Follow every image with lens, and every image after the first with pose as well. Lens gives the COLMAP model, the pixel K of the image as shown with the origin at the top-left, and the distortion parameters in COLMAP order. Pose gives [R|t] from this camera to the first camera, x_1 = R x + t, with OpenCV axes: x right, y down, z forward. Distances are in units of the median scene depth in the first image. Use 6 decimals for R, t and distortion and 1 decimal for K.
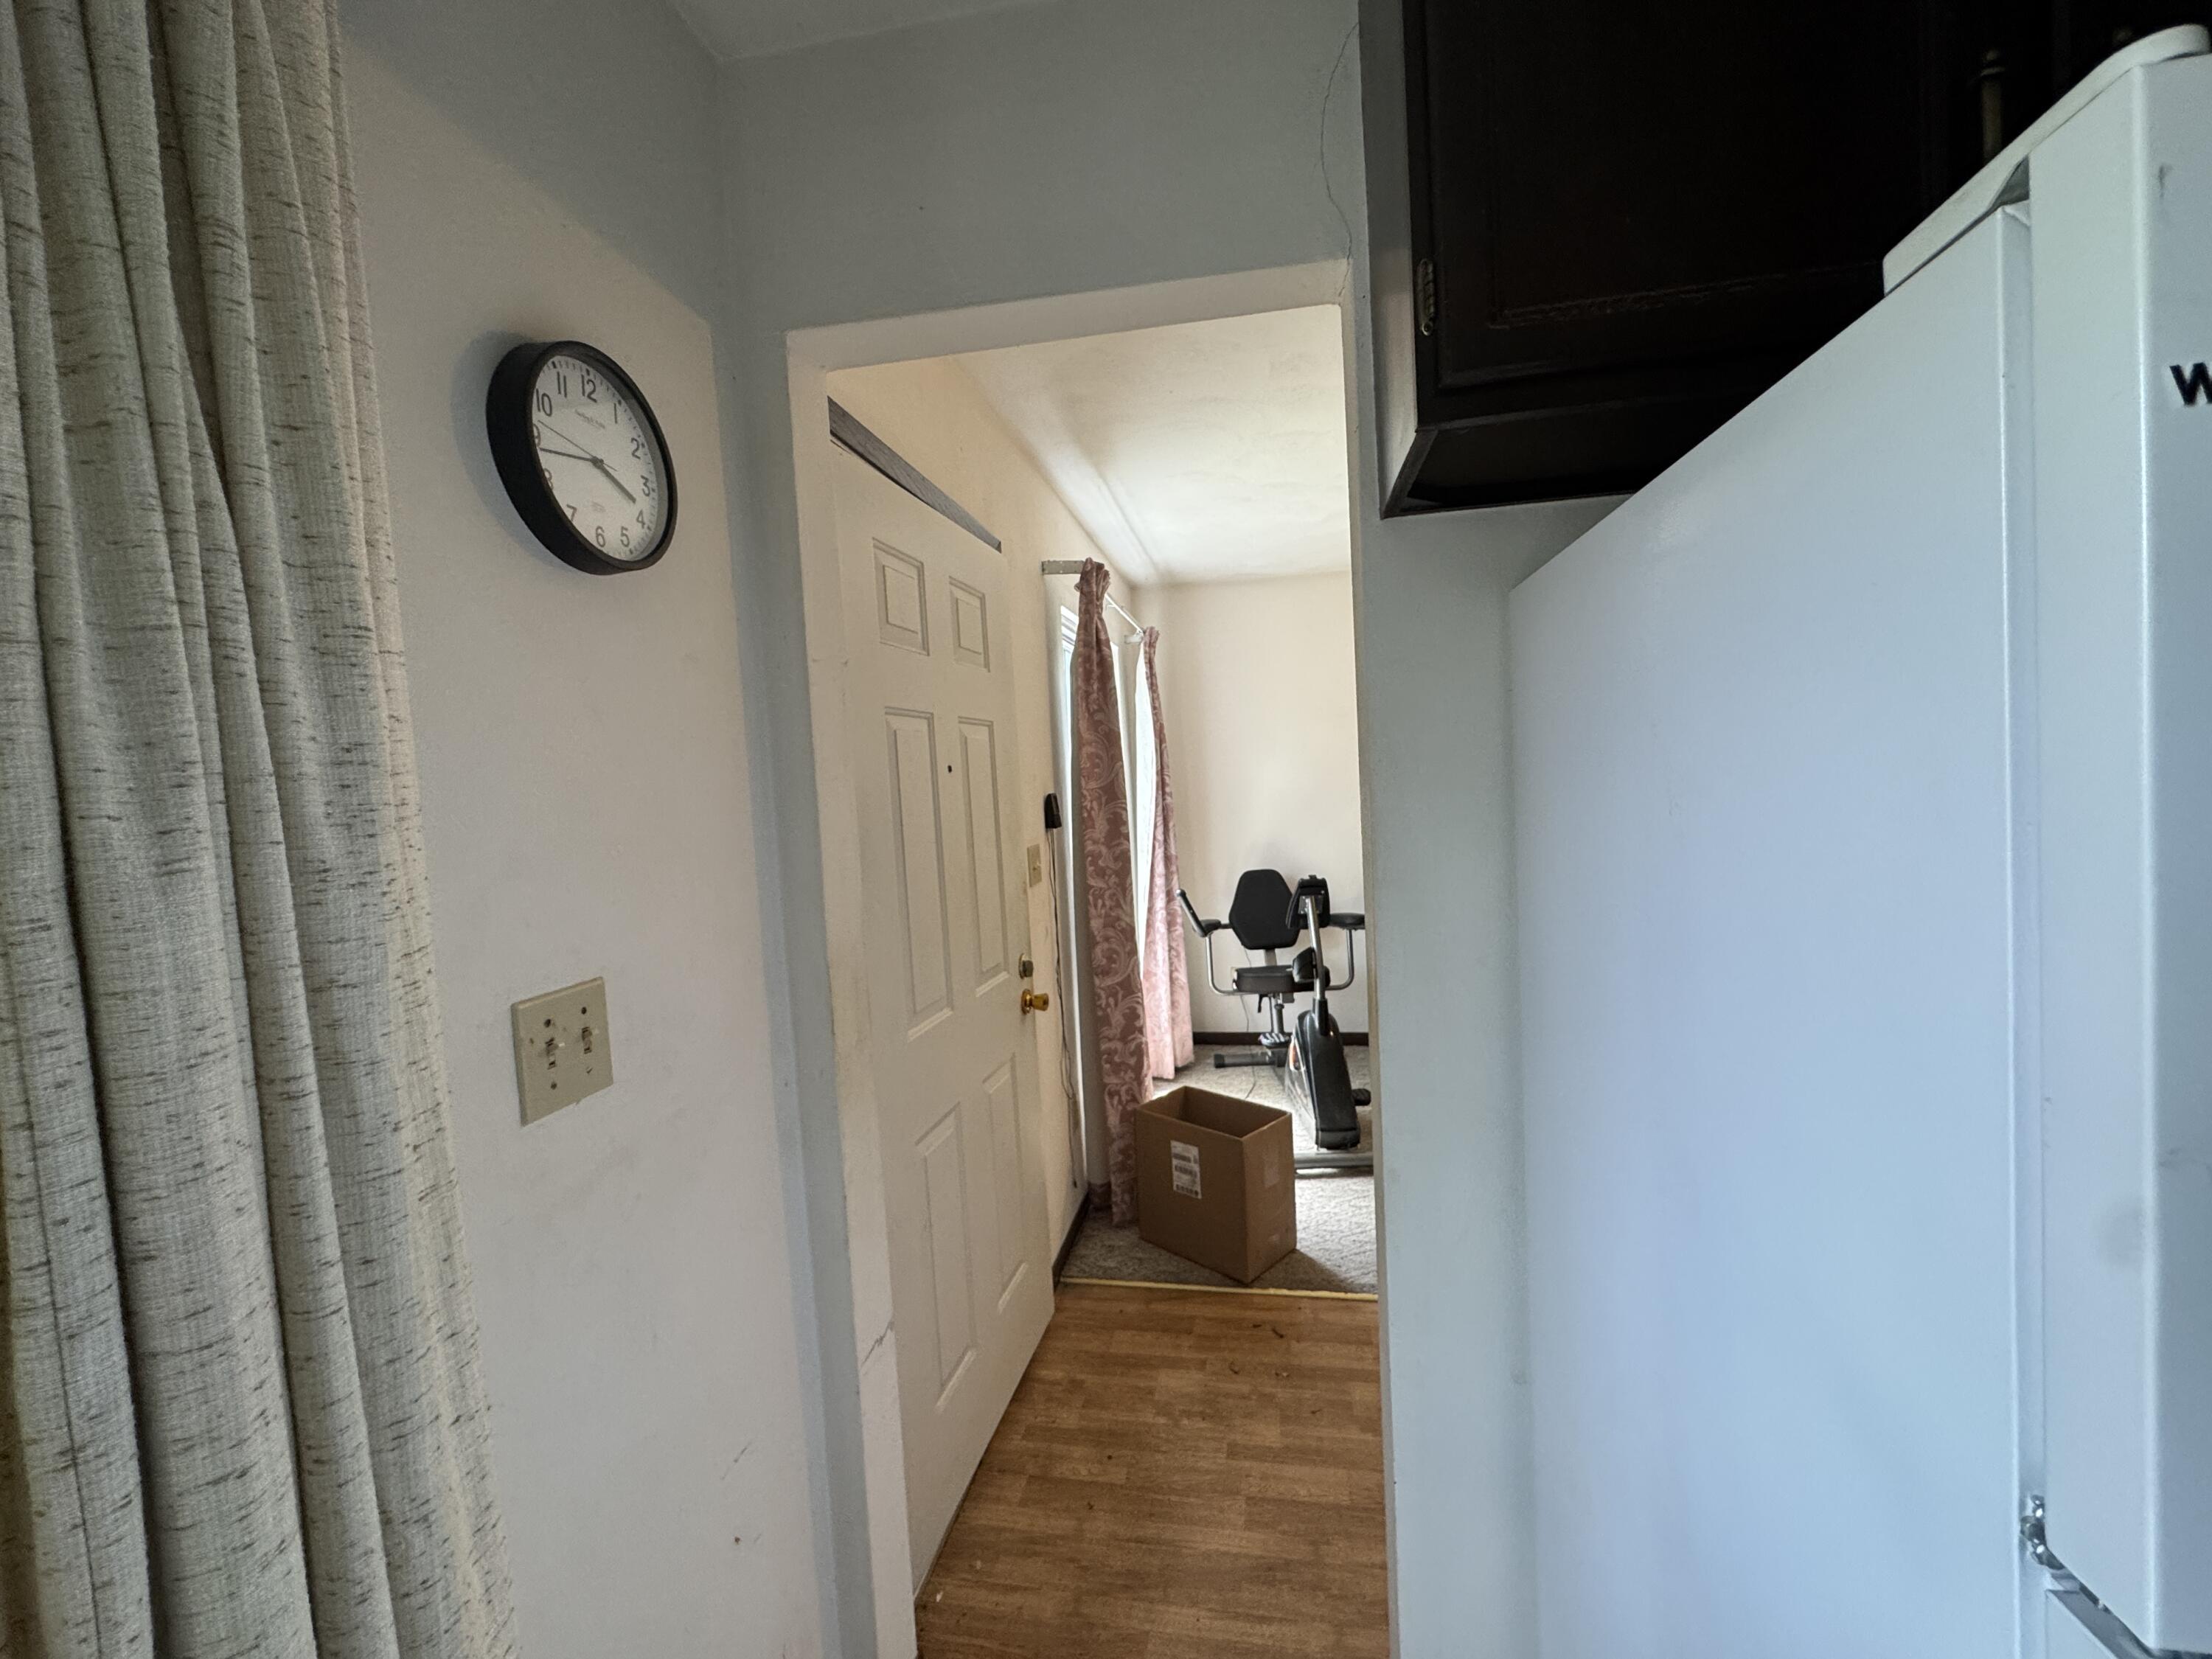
lens RADIAL K [[910.0, 0, 1107.4], [0, 910.0, 831.4], [0, 0, 1]] dist [0.001087, -0.000042]
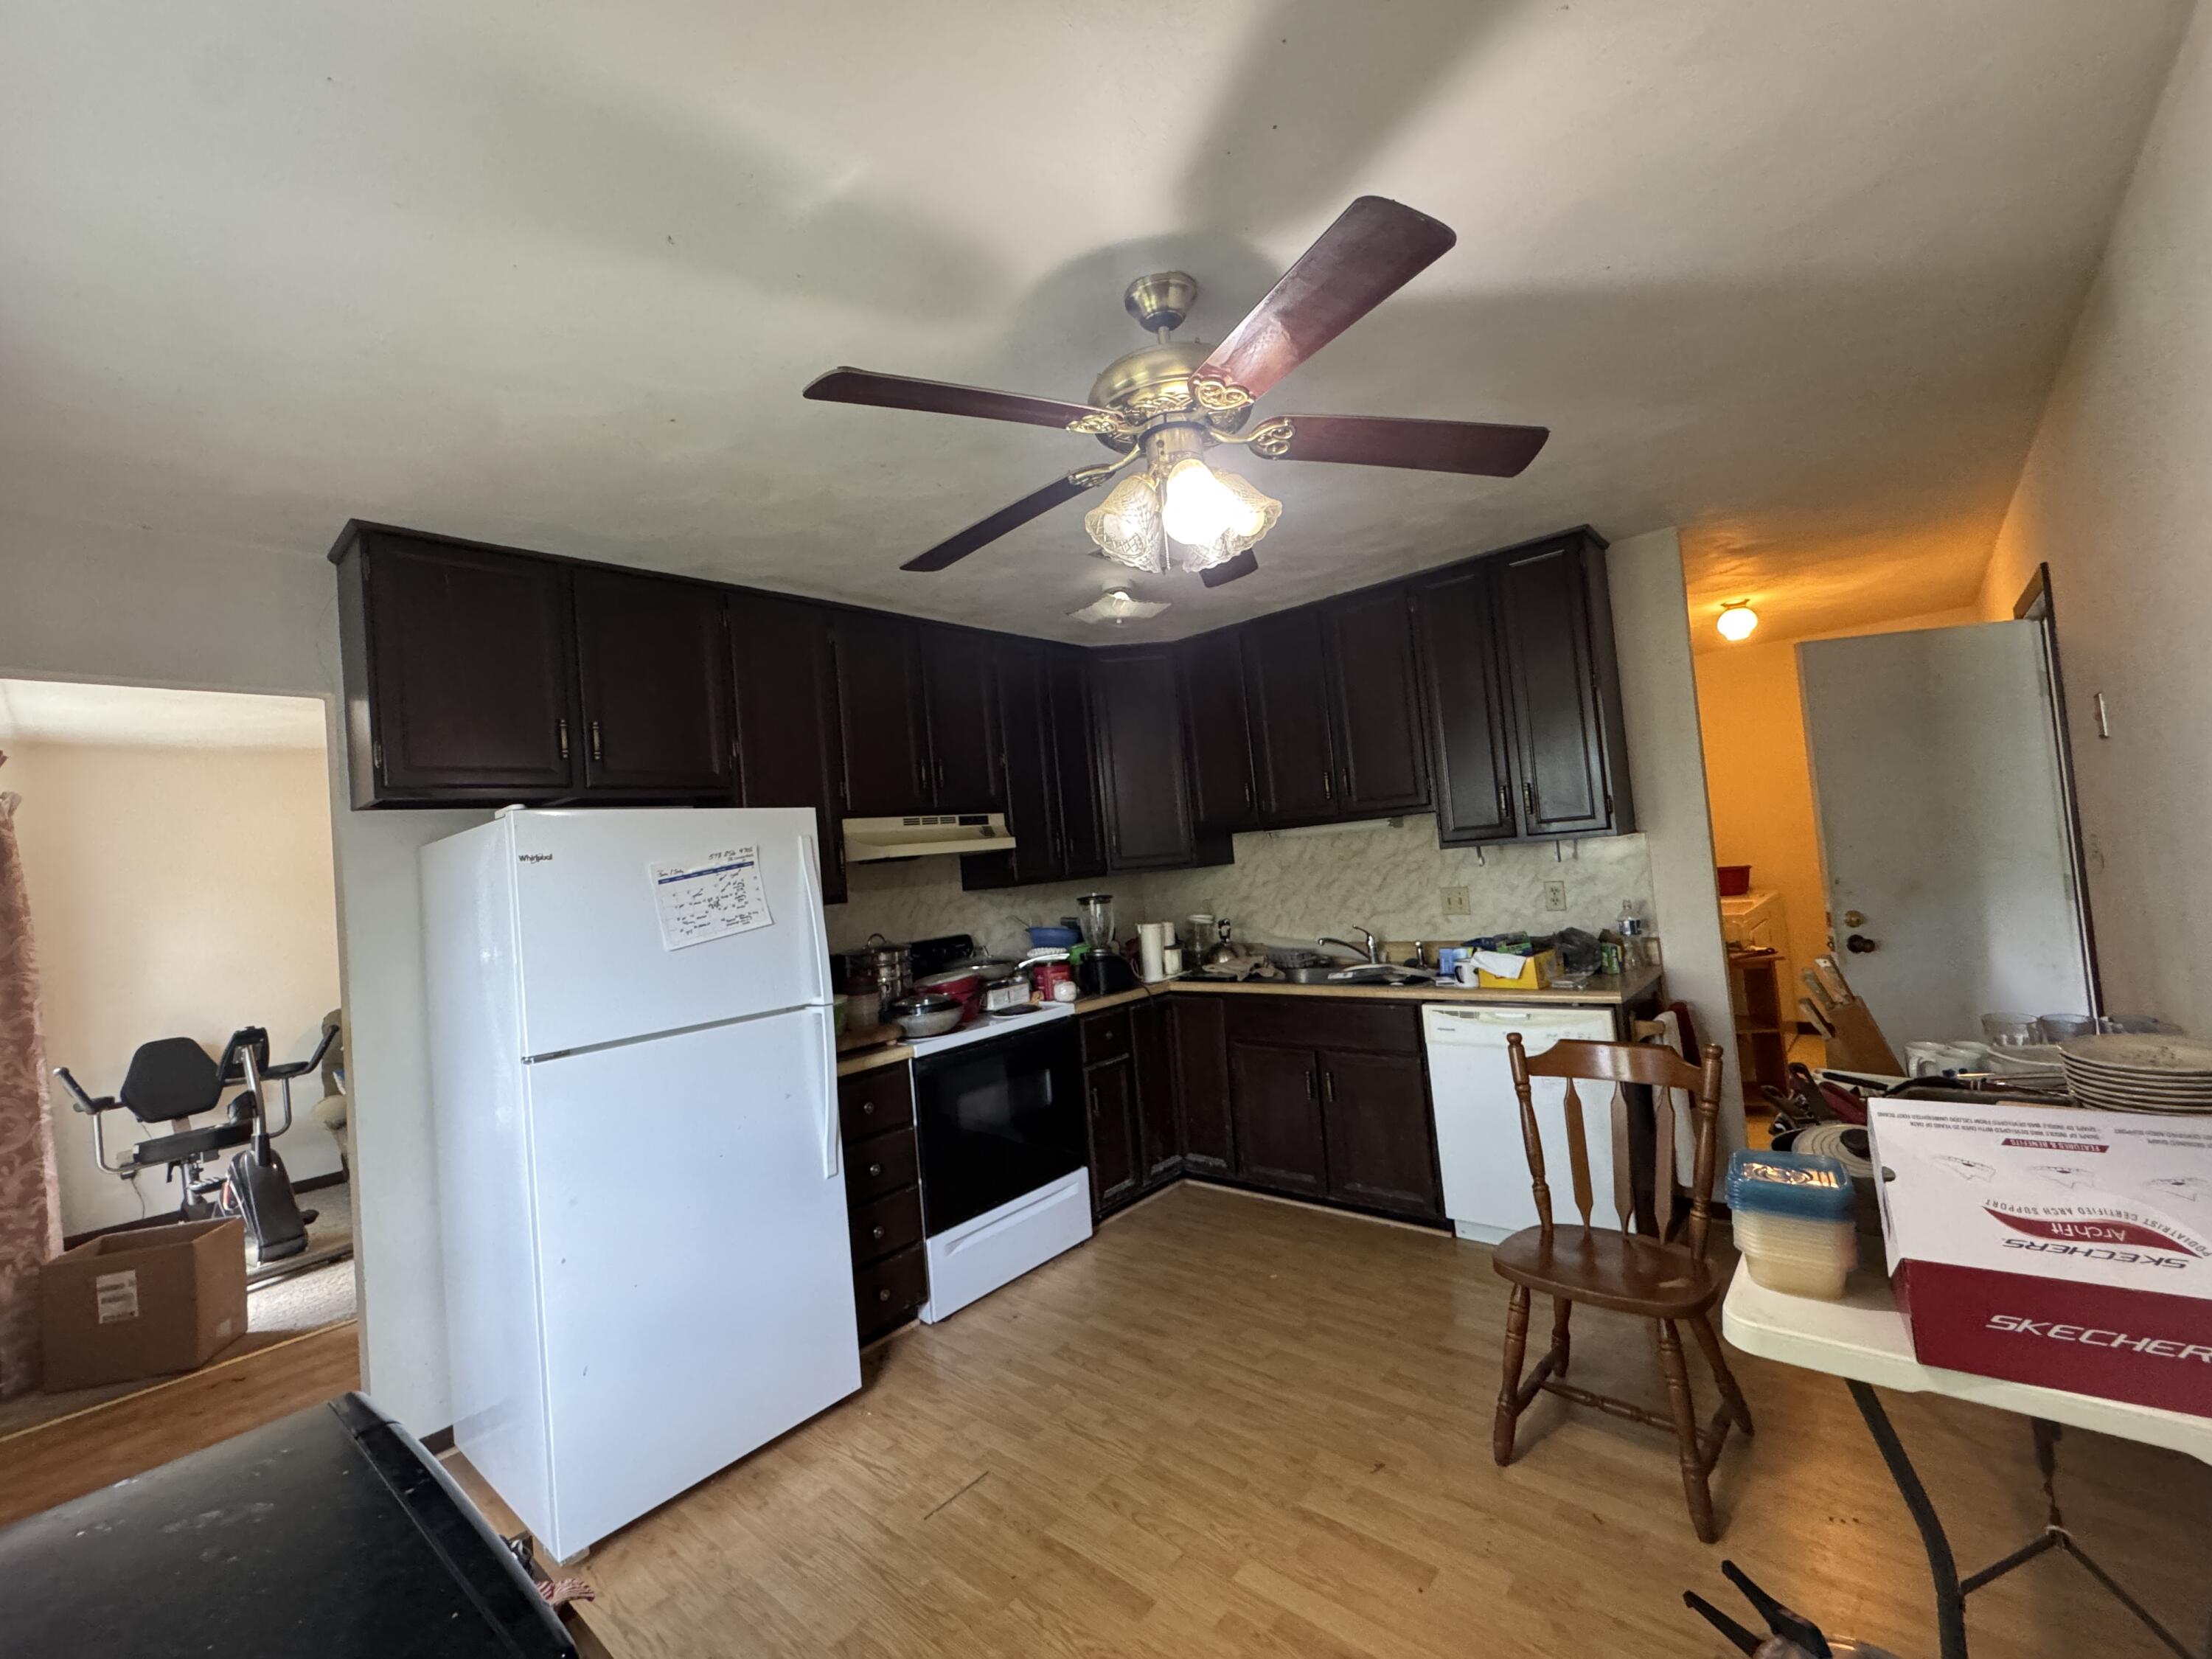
lens RADIAL K [[910.0, 0, 1106.7], [0, 910.0, 822.2], [0, 0, 1]] dist [0.001087, -0.000042]
pose [[0.522481, 0.040959, 0.851667, -0.194509], [0.107208, 0.987763, -0.113275, 0.039449], [-0.845884, 0.150490, 0.511696, -0.522416]]
